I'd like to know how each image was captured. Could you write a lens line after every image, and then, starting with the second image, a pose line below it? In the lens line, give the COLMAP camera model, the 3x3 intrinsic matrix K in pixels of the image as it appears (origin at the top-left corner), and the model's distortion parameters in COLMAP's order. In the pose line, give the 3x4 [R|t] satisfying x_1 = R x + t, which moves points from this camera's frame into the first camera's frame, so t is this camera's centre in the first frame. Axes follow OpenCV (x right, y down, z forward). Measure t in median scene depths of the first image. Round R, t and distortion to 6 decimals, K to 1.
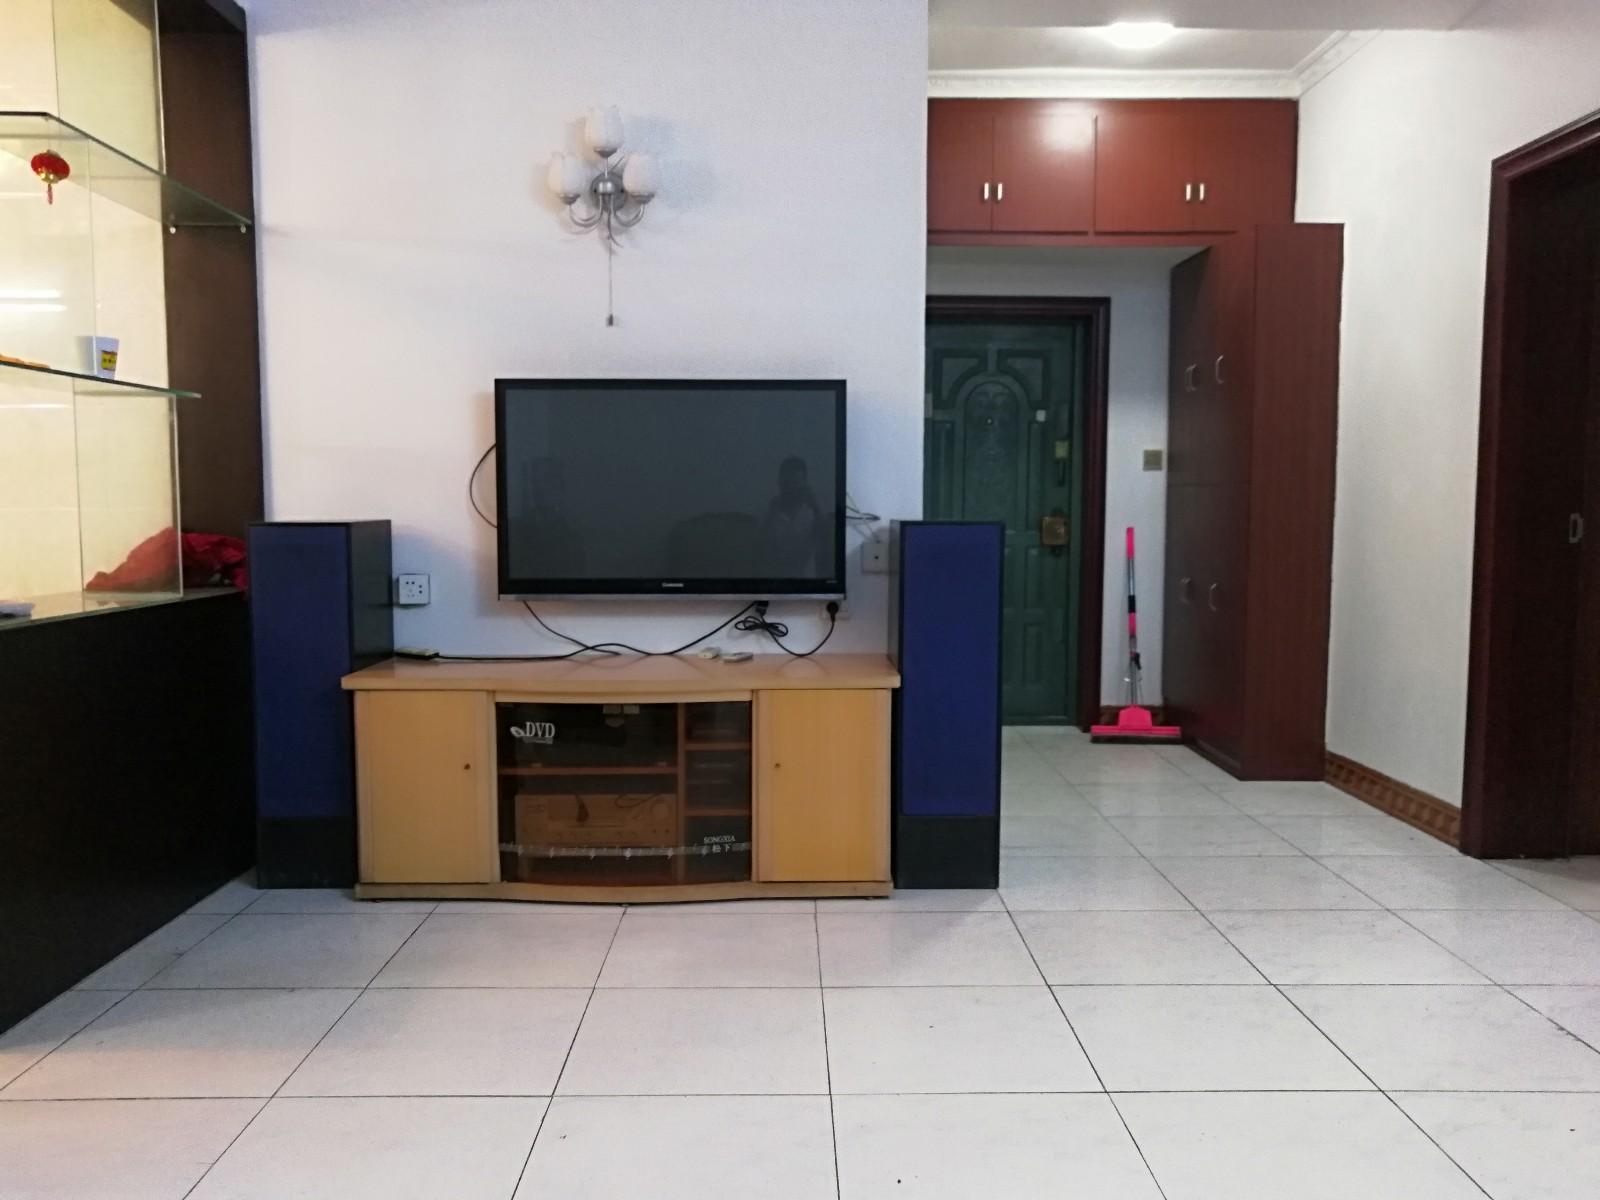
lens RADIAL K [[1280.7, 0, 799.5], [0, 1280.7, 555.5], [0, 0, 1]] dist [0.032641, -0.004889]
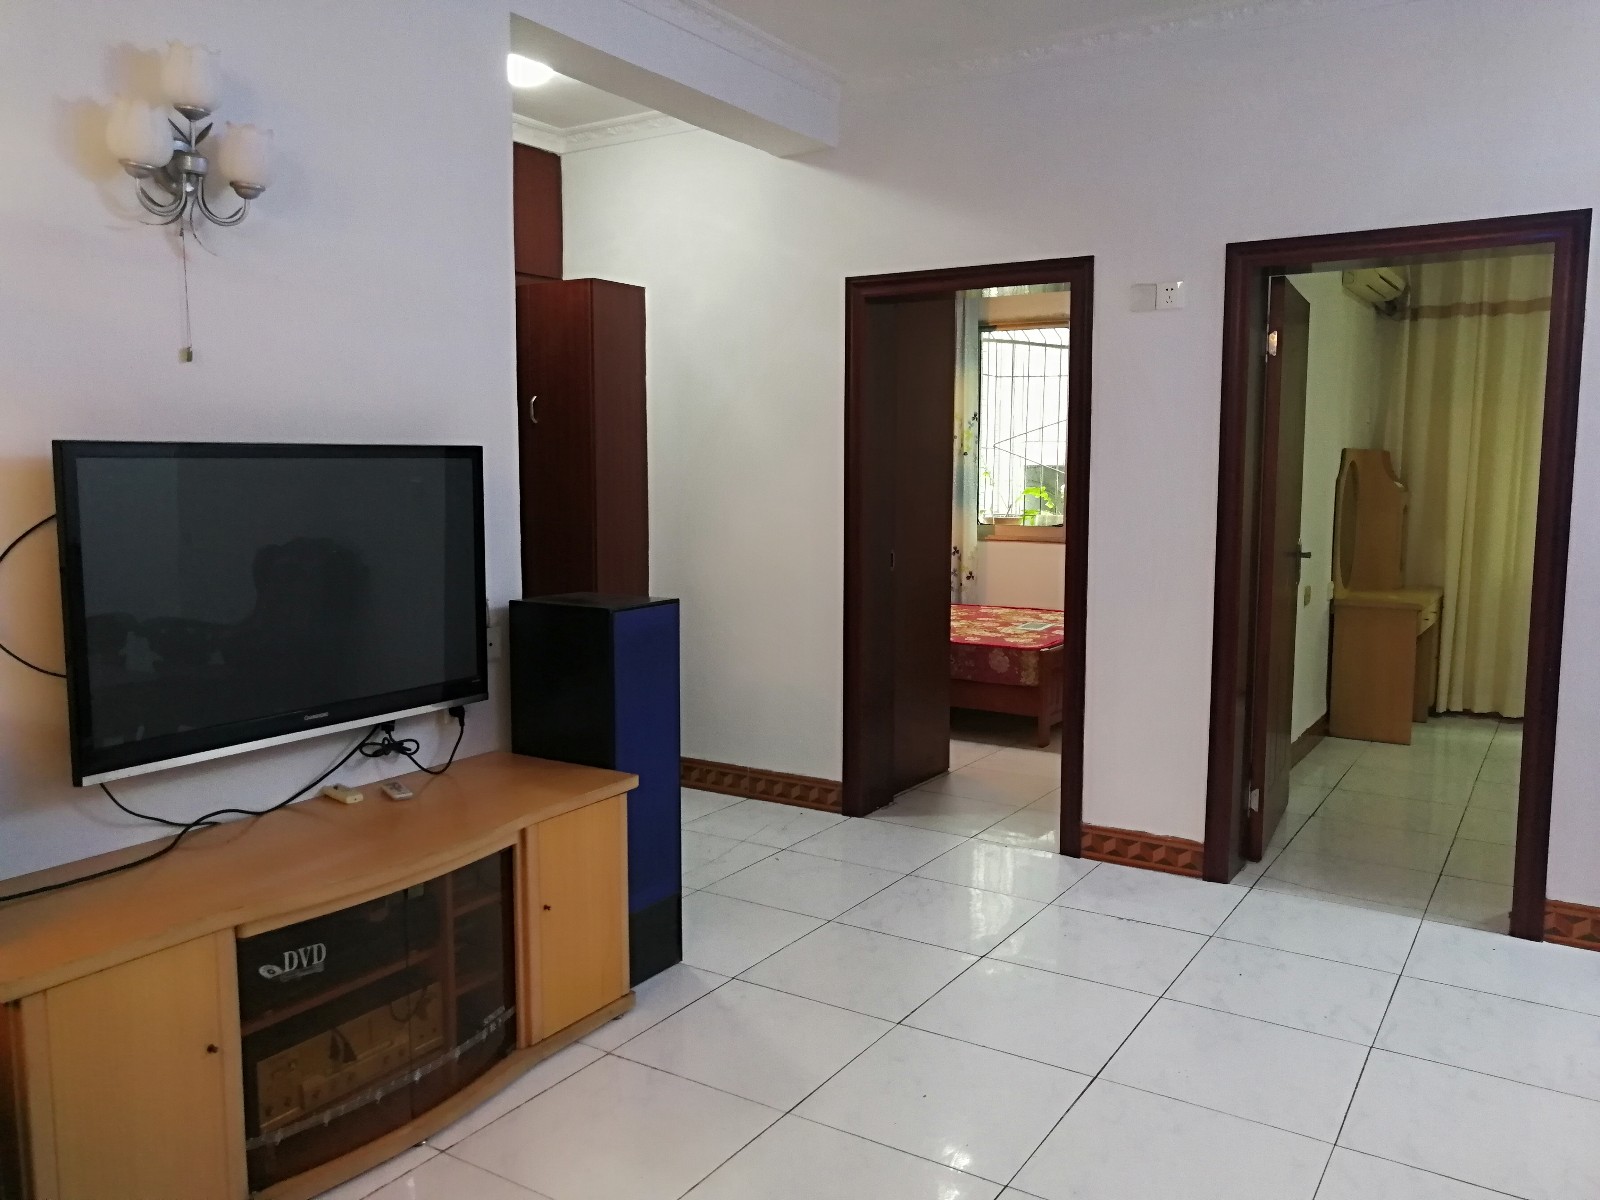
lens RADIAL K [[1257.1, 0, 828.7], [0, 1257.1, 570.0], [0, 0, 1]] dist [-0.009668, 0.004338]
pose [[0.541808, -0.074145, 0.837226, -0.549405], [0.035569, 0.997232, 0.065297, -0.100676], [-0.839749, -0.005599, 0.542945, 0.346540]]
